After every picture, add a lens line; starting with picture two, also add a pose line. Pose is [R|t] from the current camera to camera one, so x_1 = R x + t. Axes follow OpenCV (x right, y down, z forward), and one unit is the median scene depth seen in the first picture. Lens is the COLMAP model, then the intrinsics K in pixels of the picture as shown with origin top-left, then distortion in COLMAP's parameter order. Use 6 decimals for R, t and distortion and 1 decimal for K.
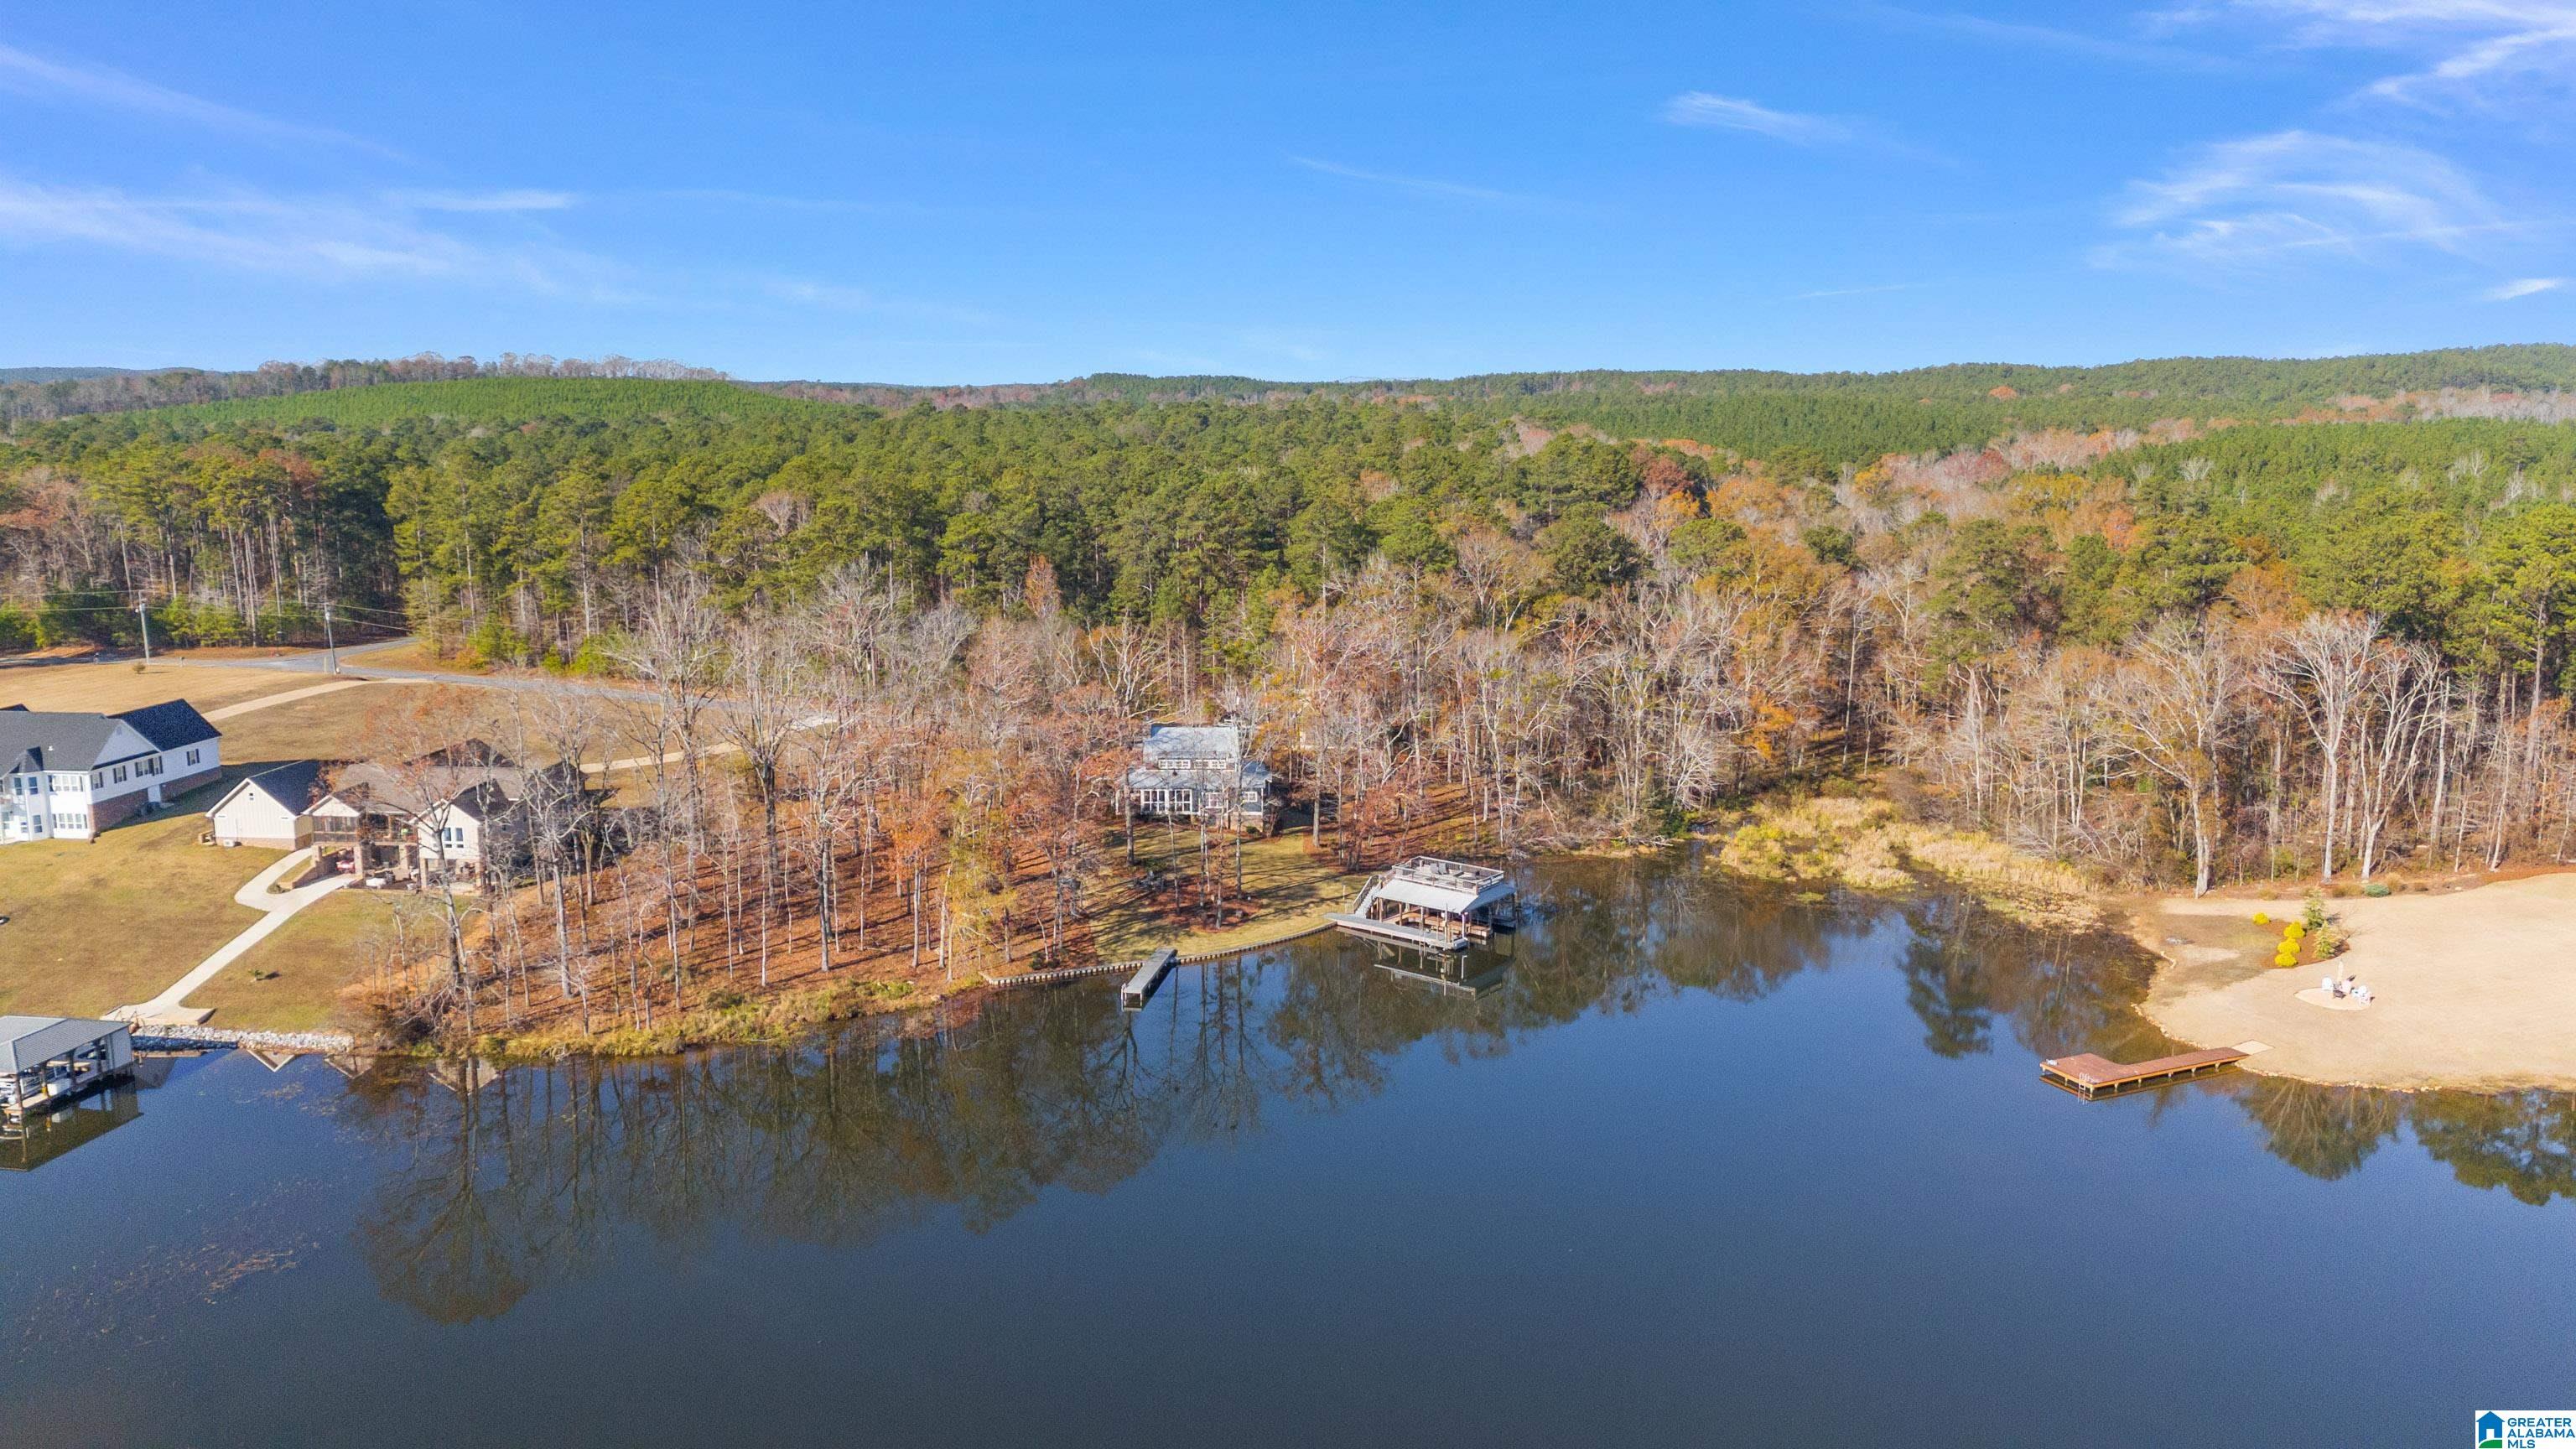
lens RADIAL K [[1886.5, 0, 1299.7], [0, 1886.5, 709.3], [0, 0, 1]] dist [0.084884, -0.073037]
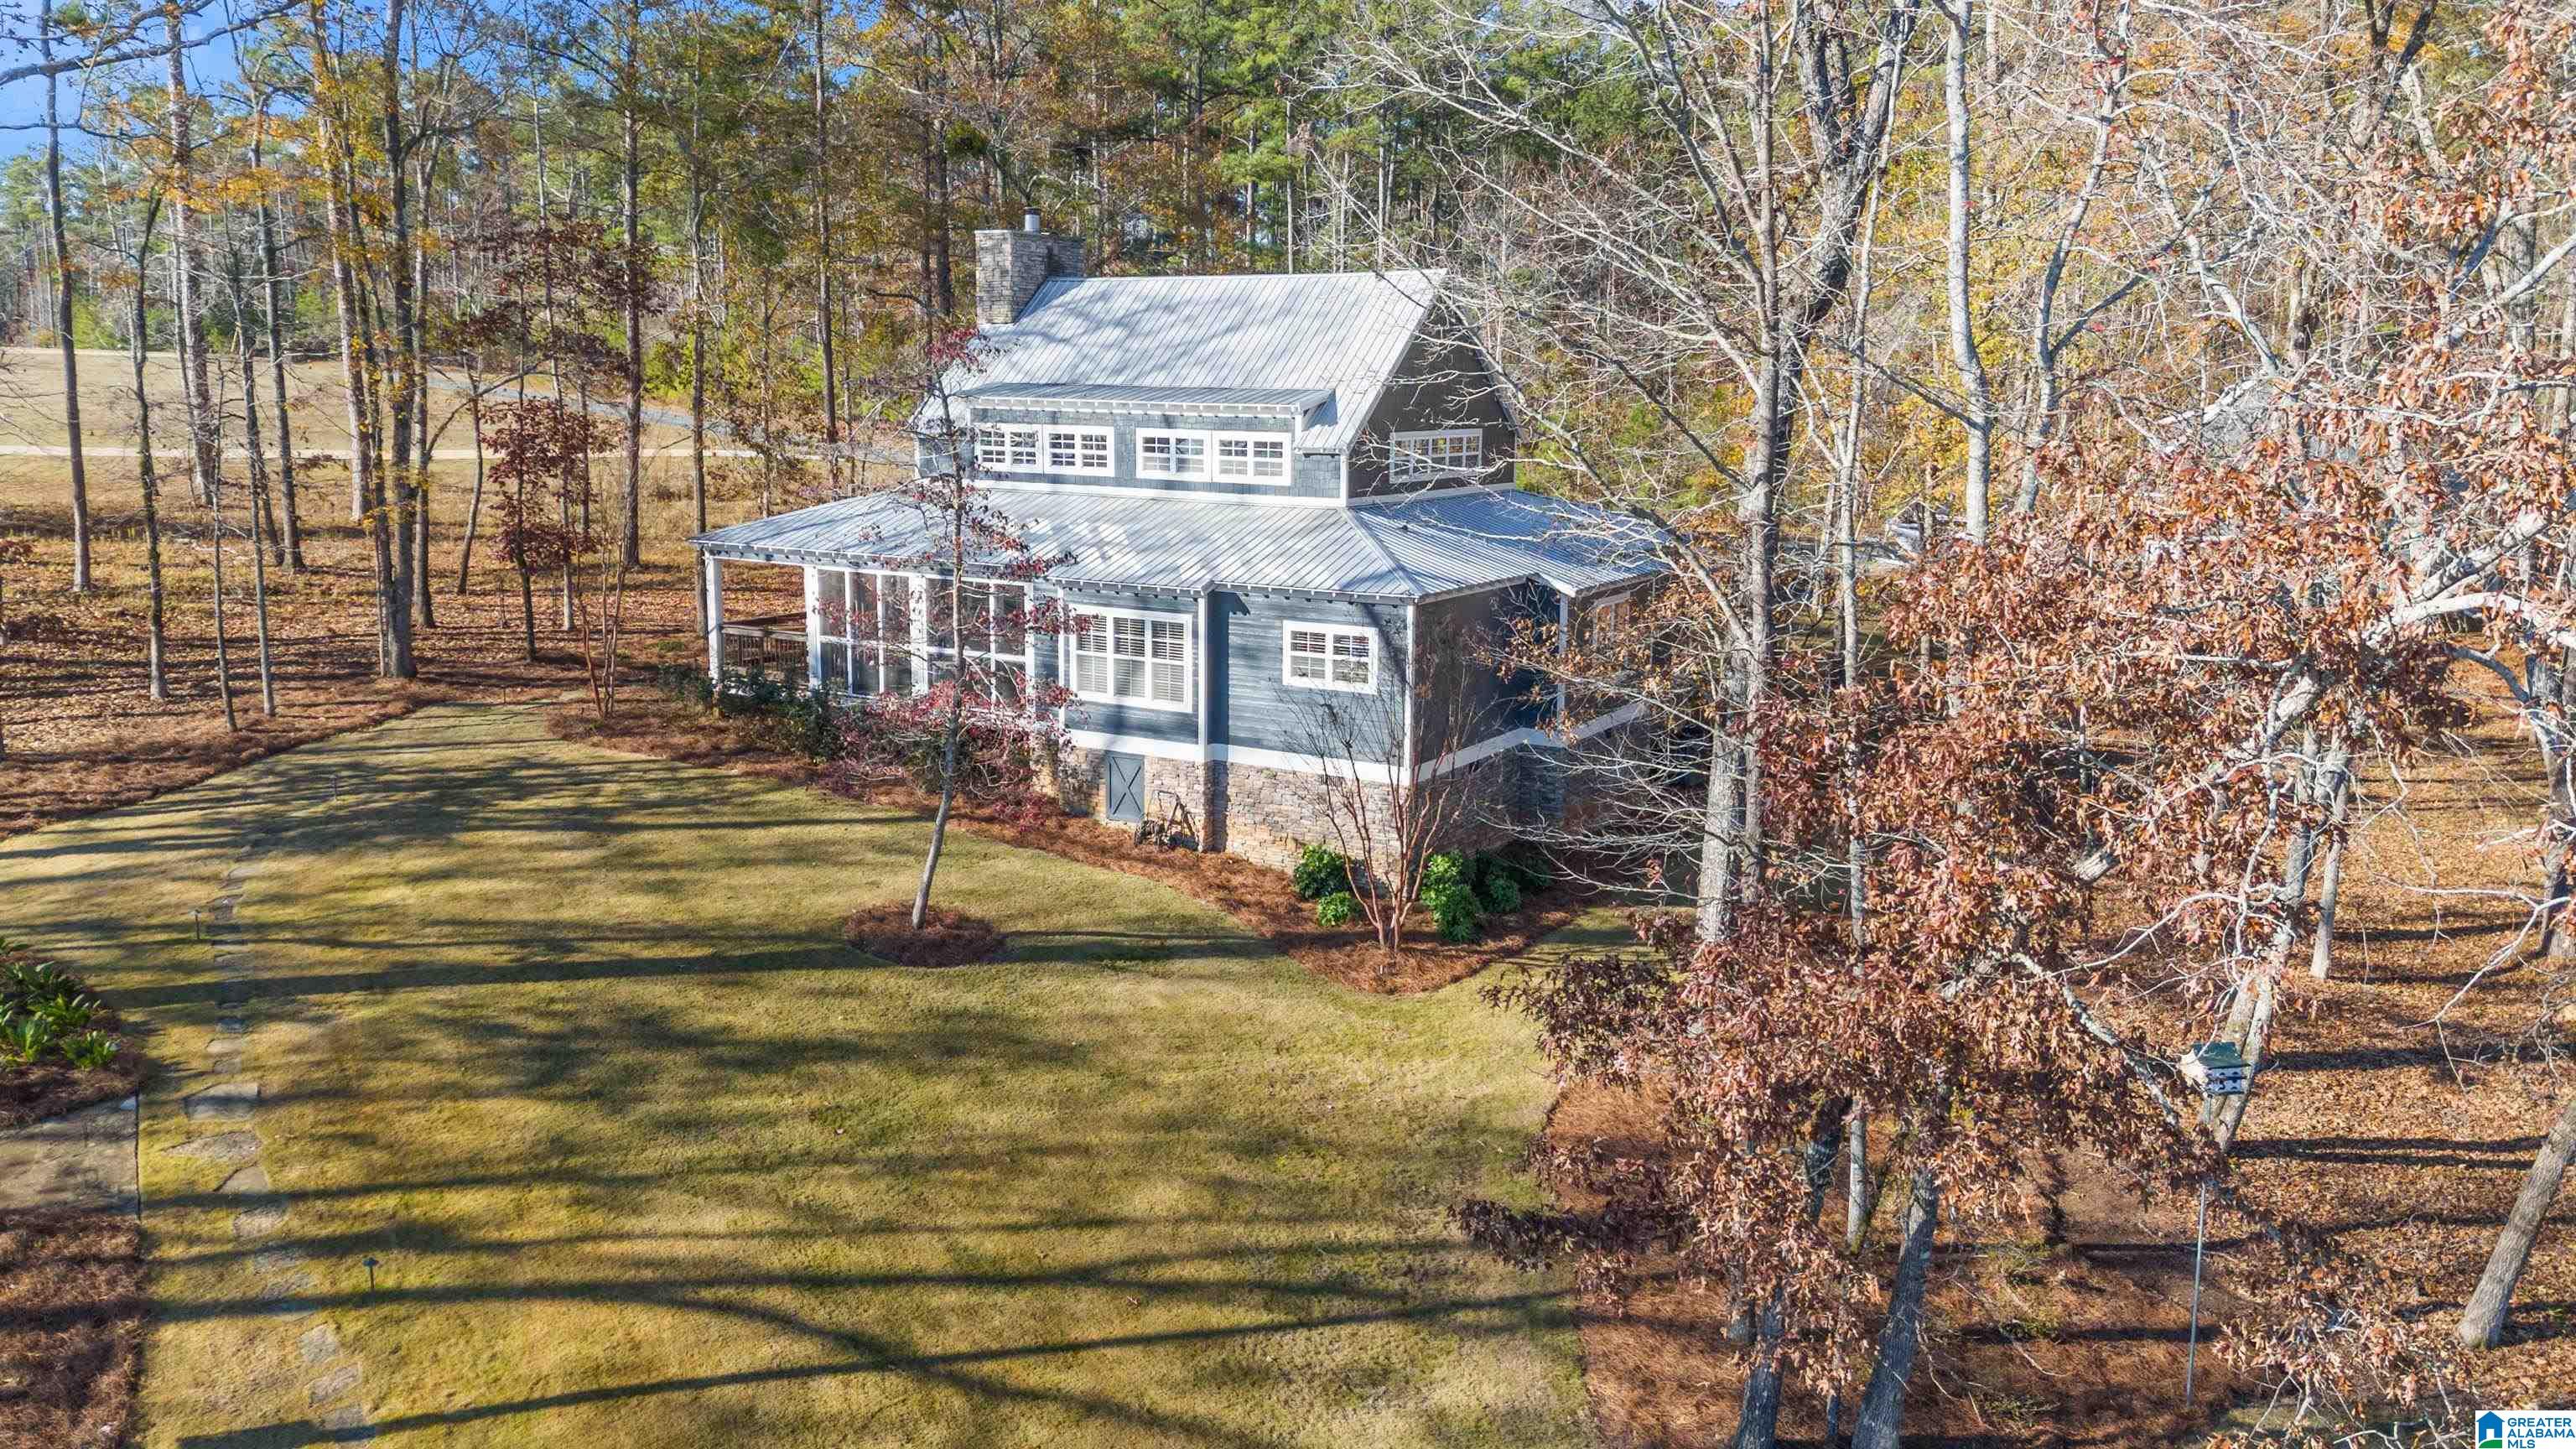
lens RADIAL K [[1886.5, 0, 1269.5], [0, 1886.5, 698.6], [0, 0, 1]] dist [0.084884, -0.073037]
pose [[0.842248, 0.094045, -0.530824, 0.054394], [-0.095686, 0.995111, 0.024480, 0.051635], [0.530530, 0.030174, 0.847129, 0.956956]]
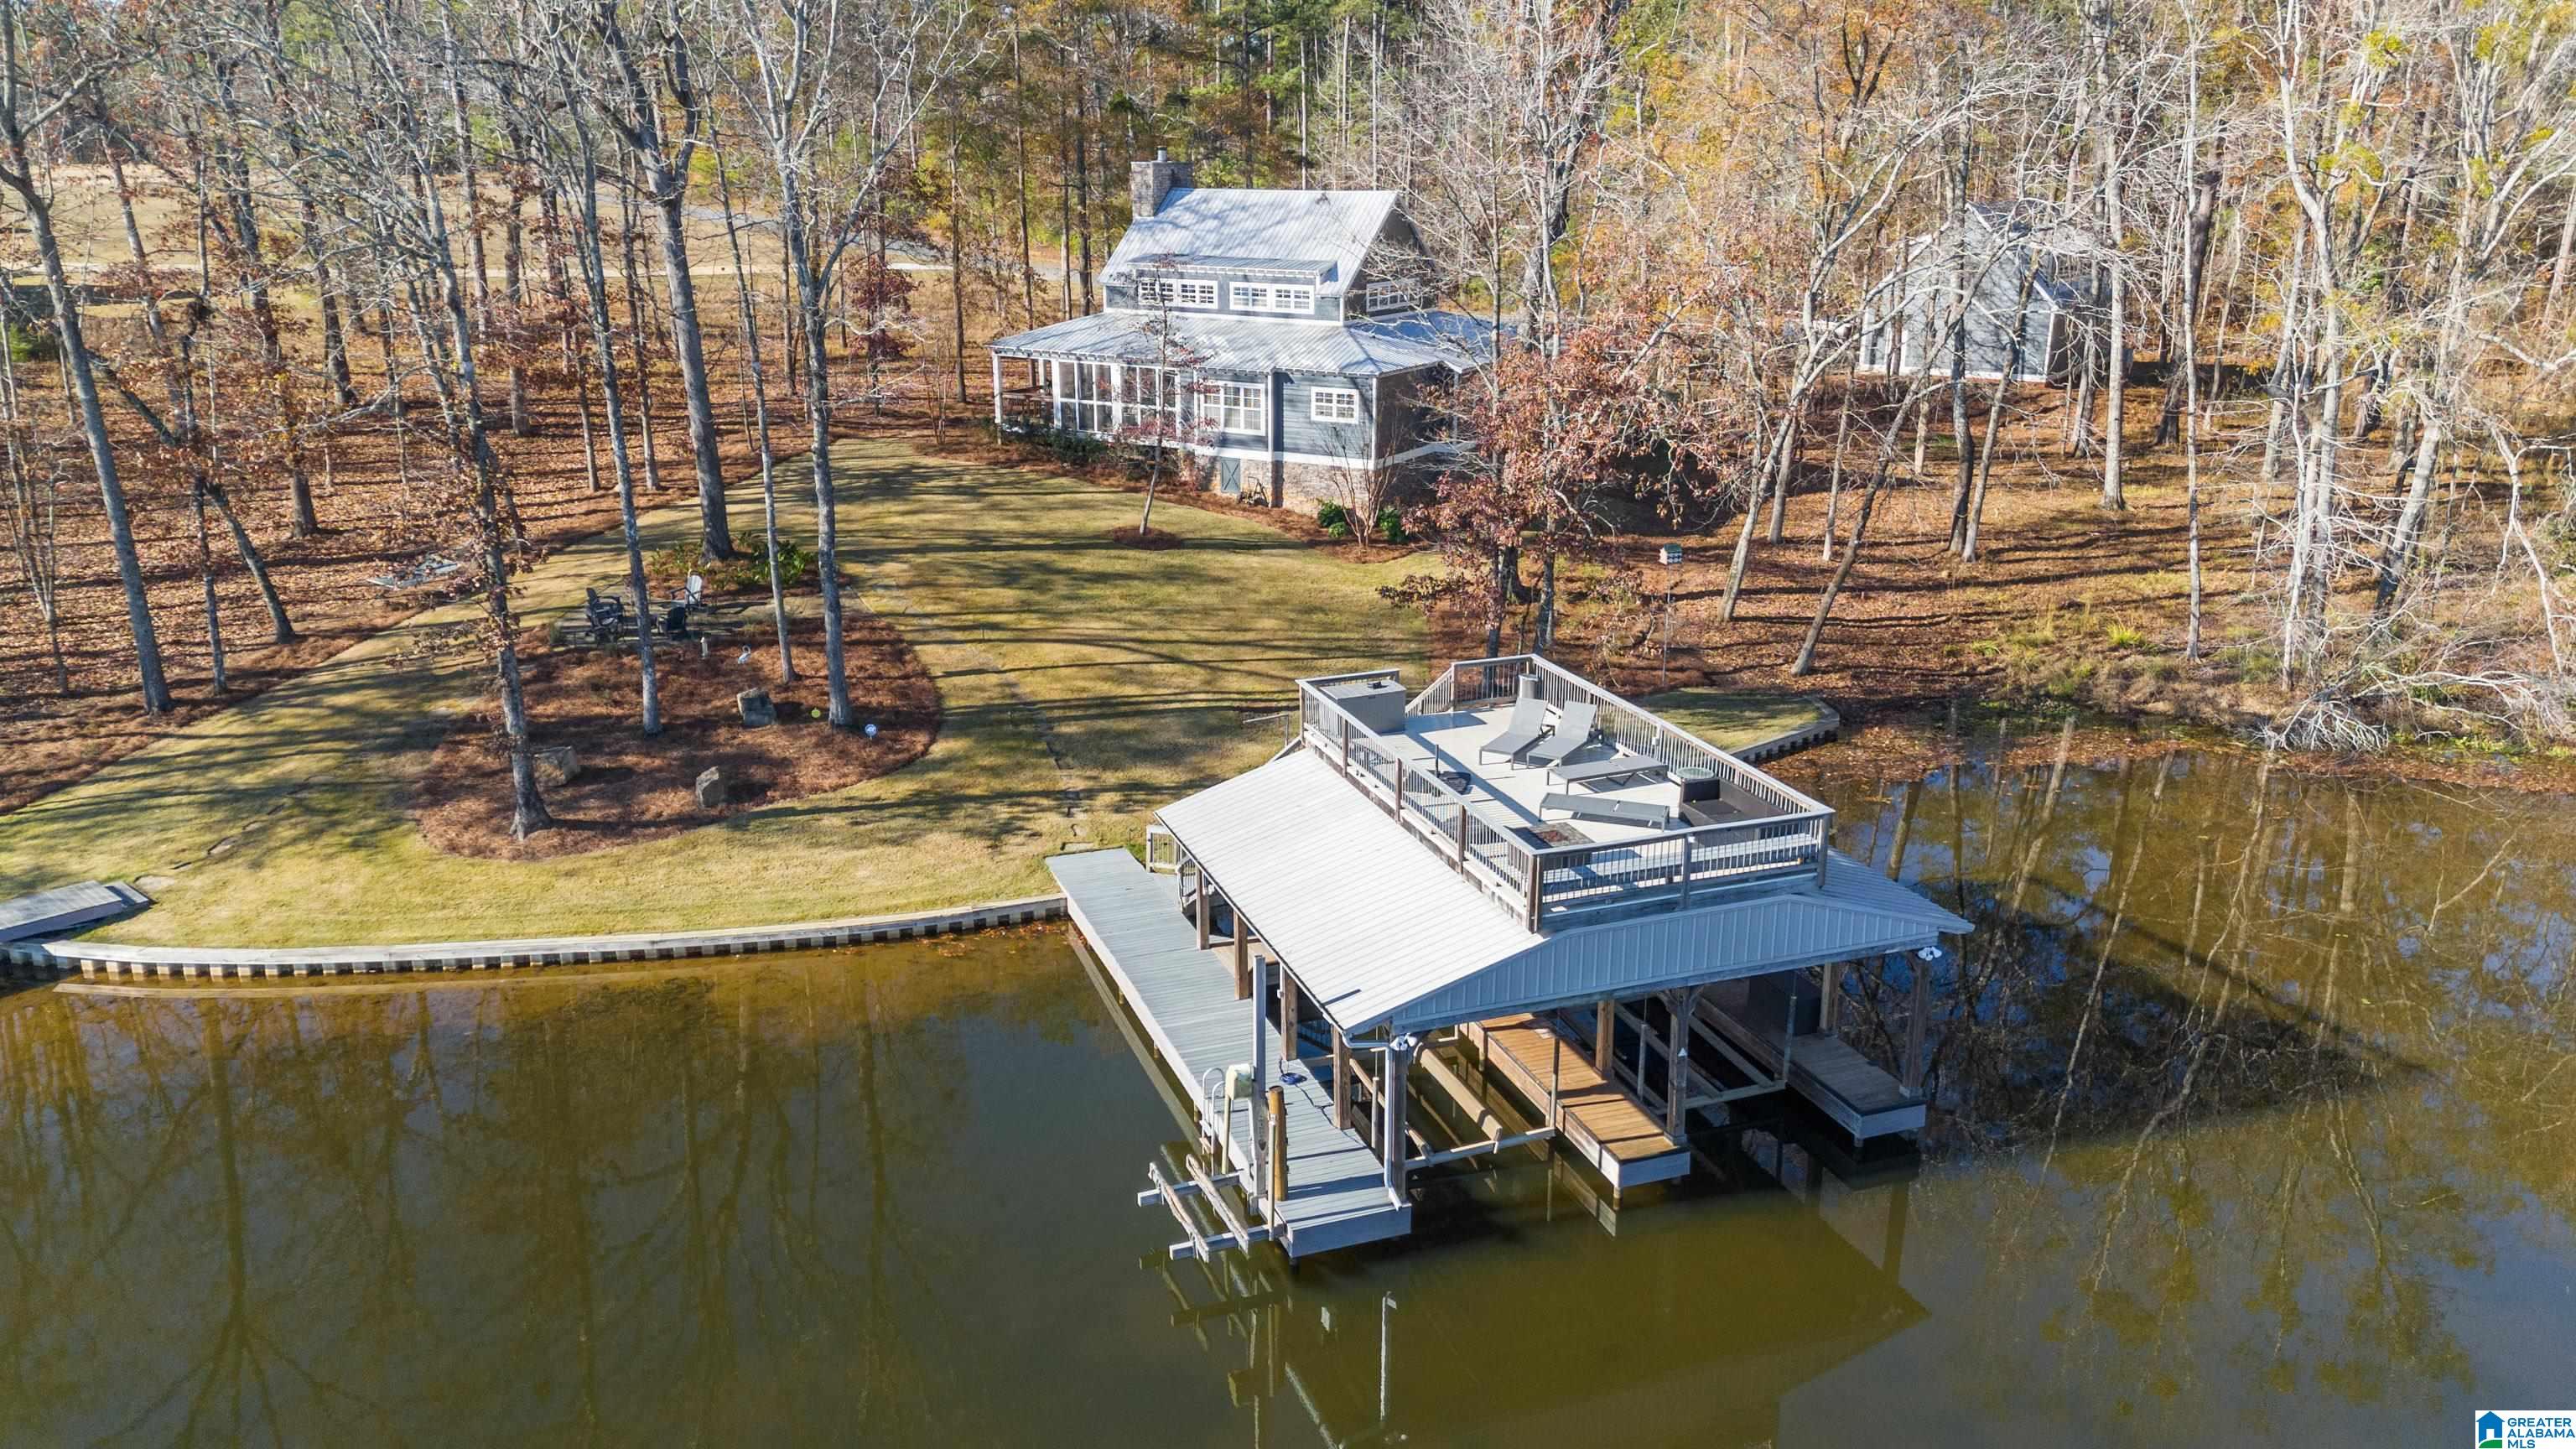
lens RADIAL K [[1886.5, 0, 1292.7], [0, 1886.5, 745.4], [0, 0, 1]] dist [0.084884, -0.073037]
pose [[0.848507, 0.158816, -0.504790, 0.141624], [-0.087114, 0.982809, 0.162778, 0.056847], [0.521964, -0.094144, 0.847756, 0.808664]]
